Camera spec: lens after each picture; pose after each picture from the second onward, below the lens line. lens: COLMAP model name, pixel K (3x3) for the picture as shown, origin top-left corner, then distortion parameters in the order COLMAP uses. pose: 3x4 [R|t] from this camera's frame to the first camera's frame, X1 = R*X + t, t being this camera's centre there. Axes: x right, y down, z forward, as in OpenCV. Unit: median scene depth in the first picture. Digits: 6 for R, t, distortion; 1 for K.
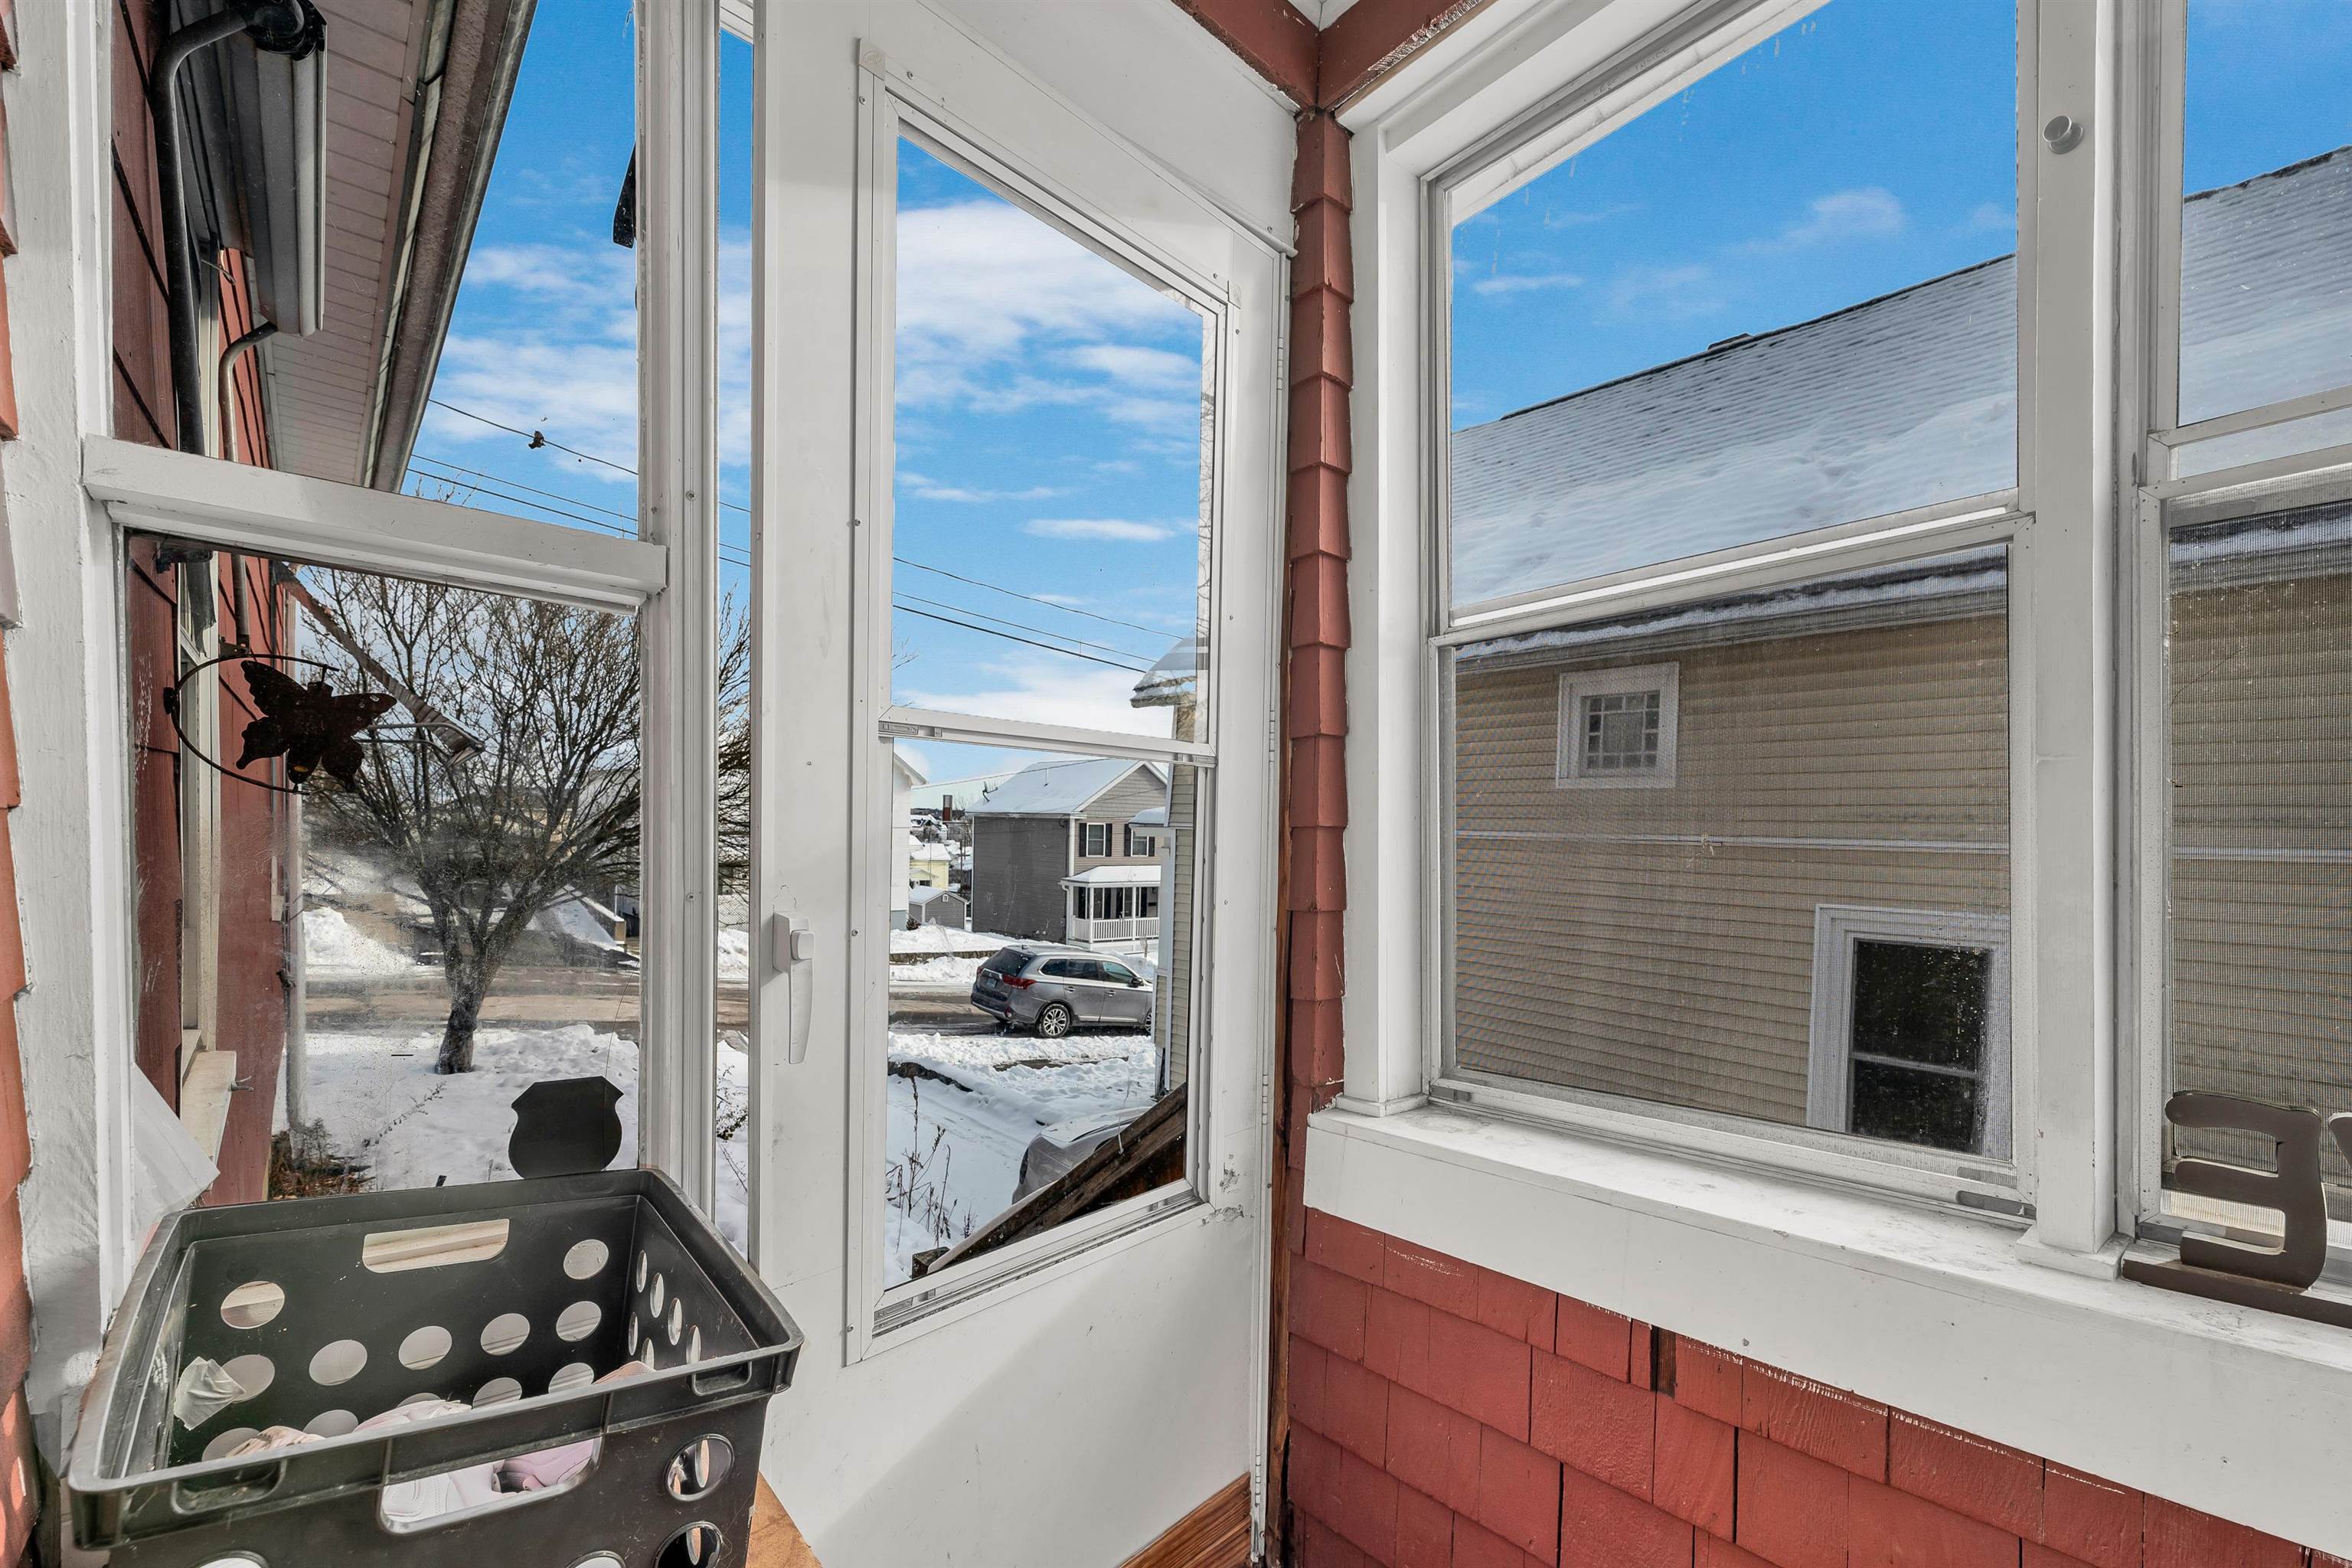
lens RADIAL K [[1015.1, 0, 1194.8], [0, 1015.1, 855.8], [0, 0, 1]] dist [-0.000019, -0.000292]
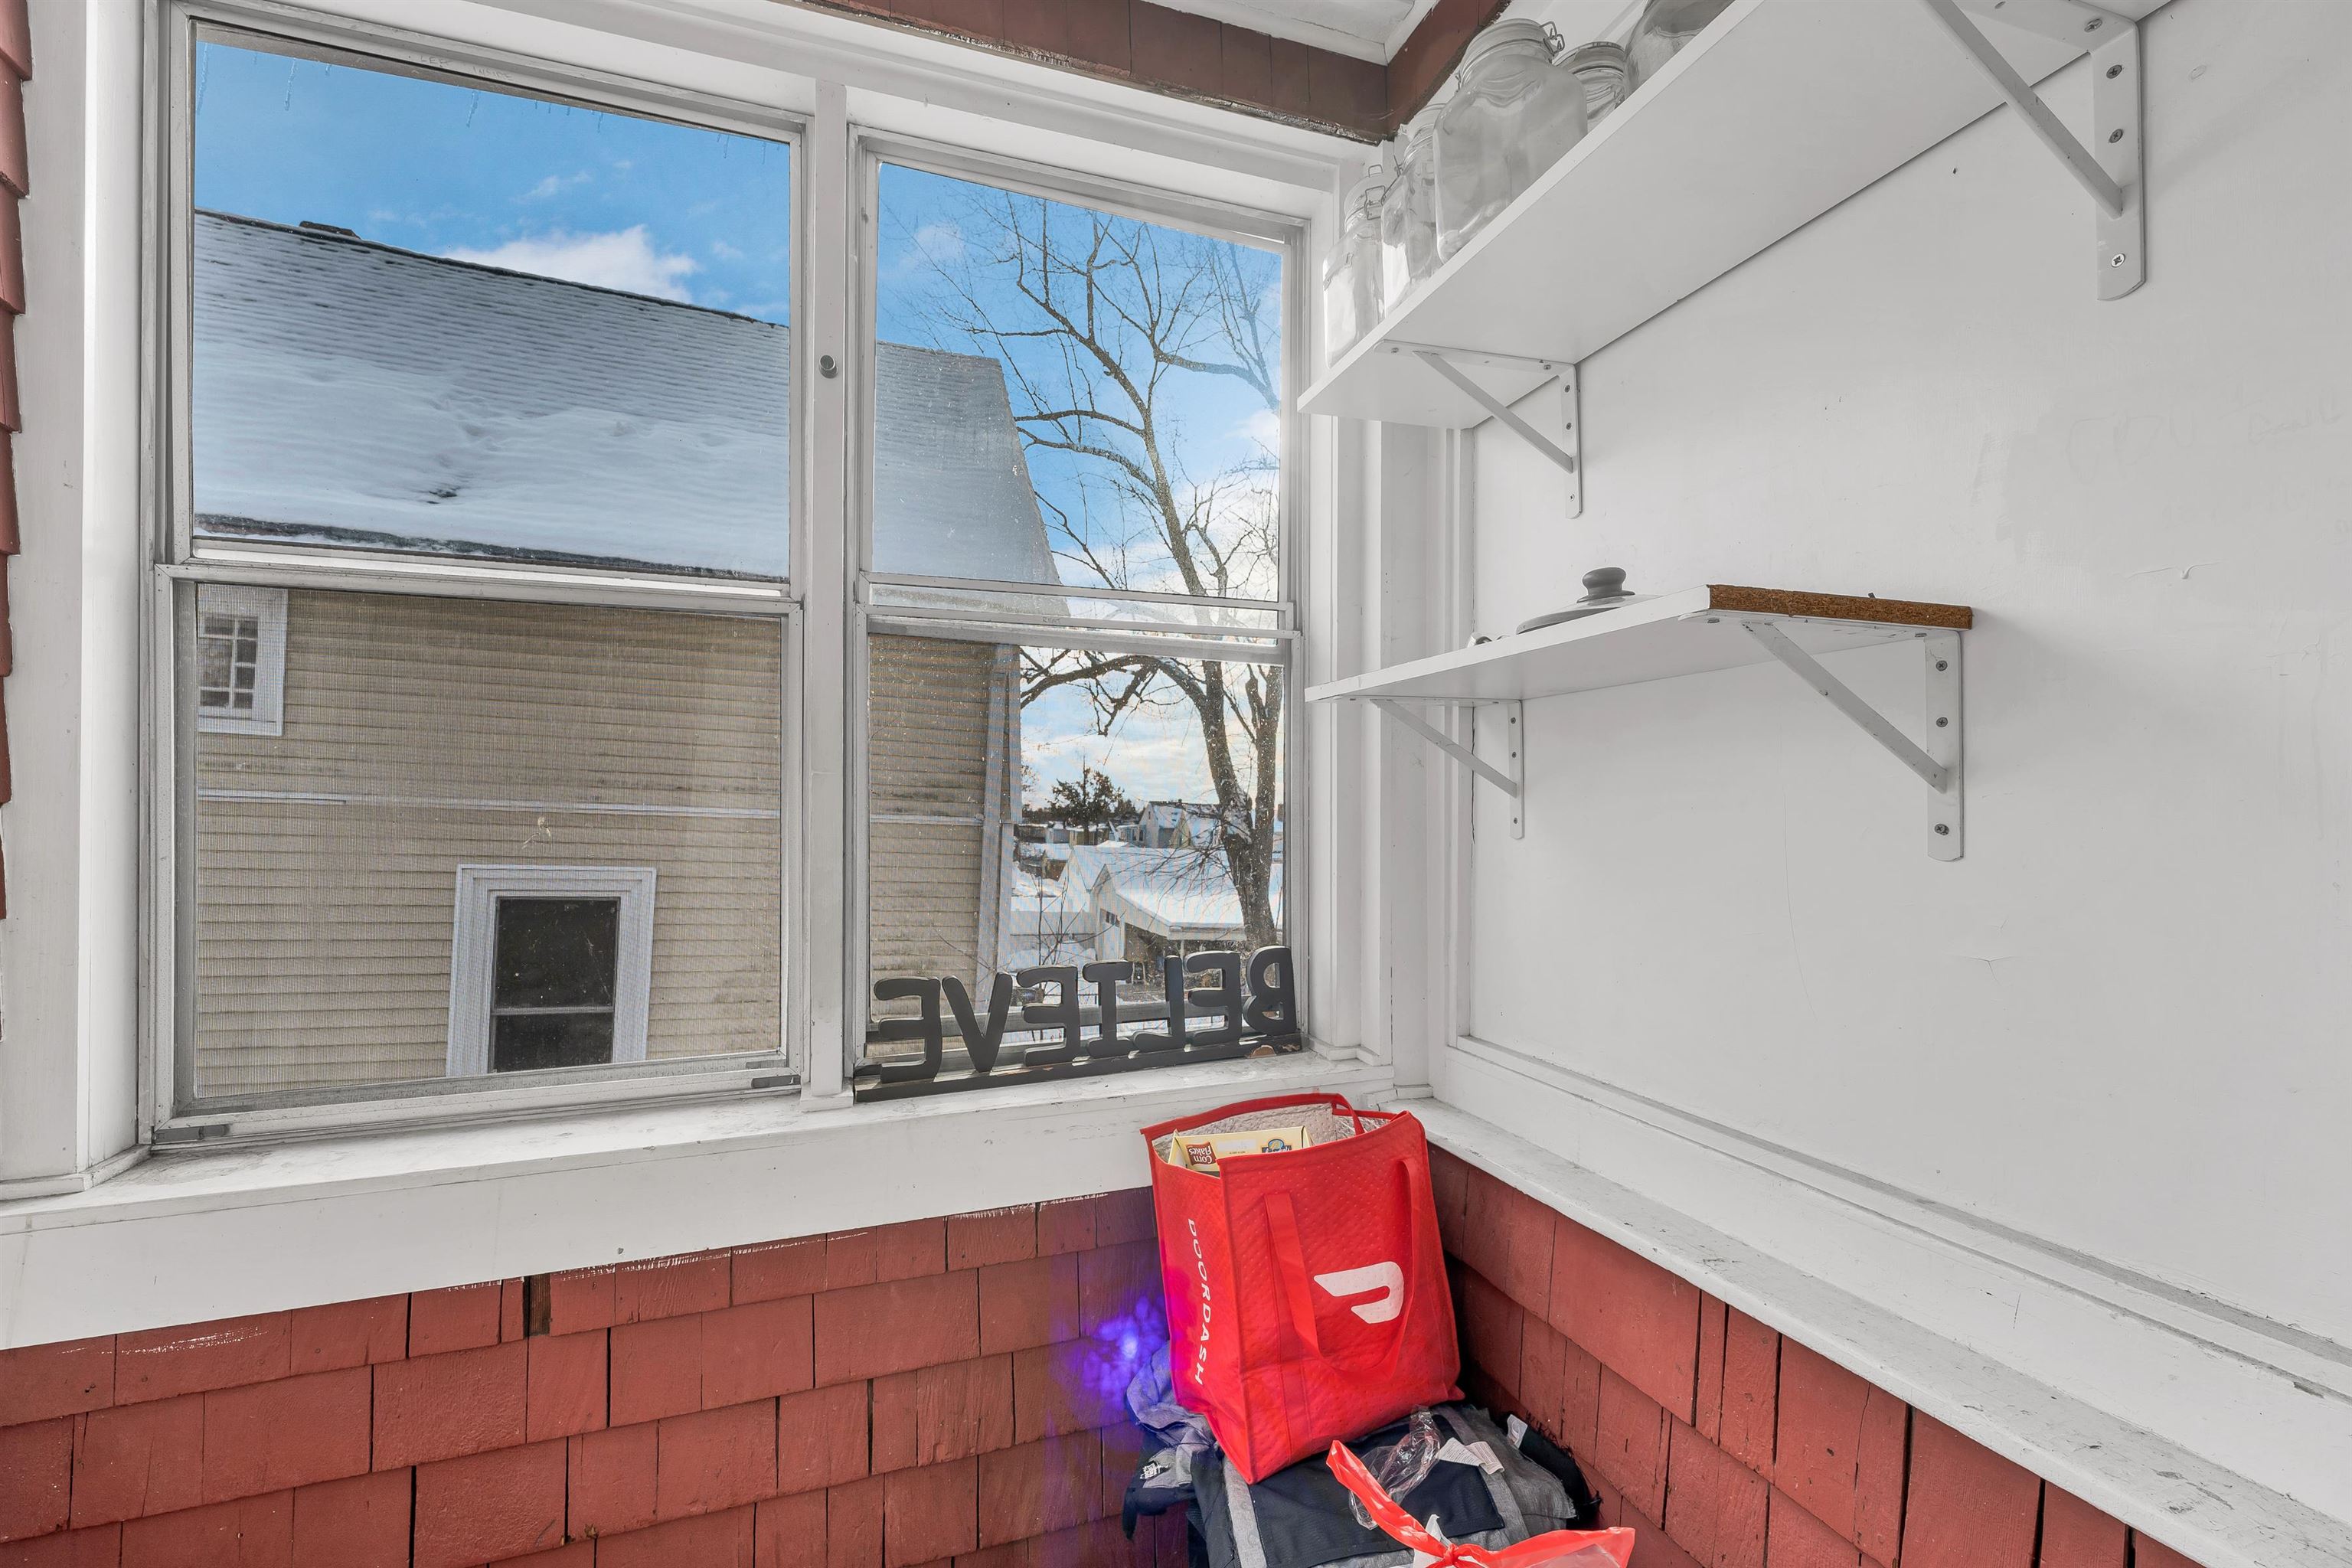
lens RADIAL K [[992.1, 0, 1179.5], [0, 992.1, 809.7], [0, 0, 1]] dist [0.003097, -0.000202]
pose [[0.365202, 0.004401, 0.930918, -0.234641], [-0.001569, 0.999990, -0.004112, -0.025587], [-0.930927, 0.000041, 0.365205, -0.026893]]
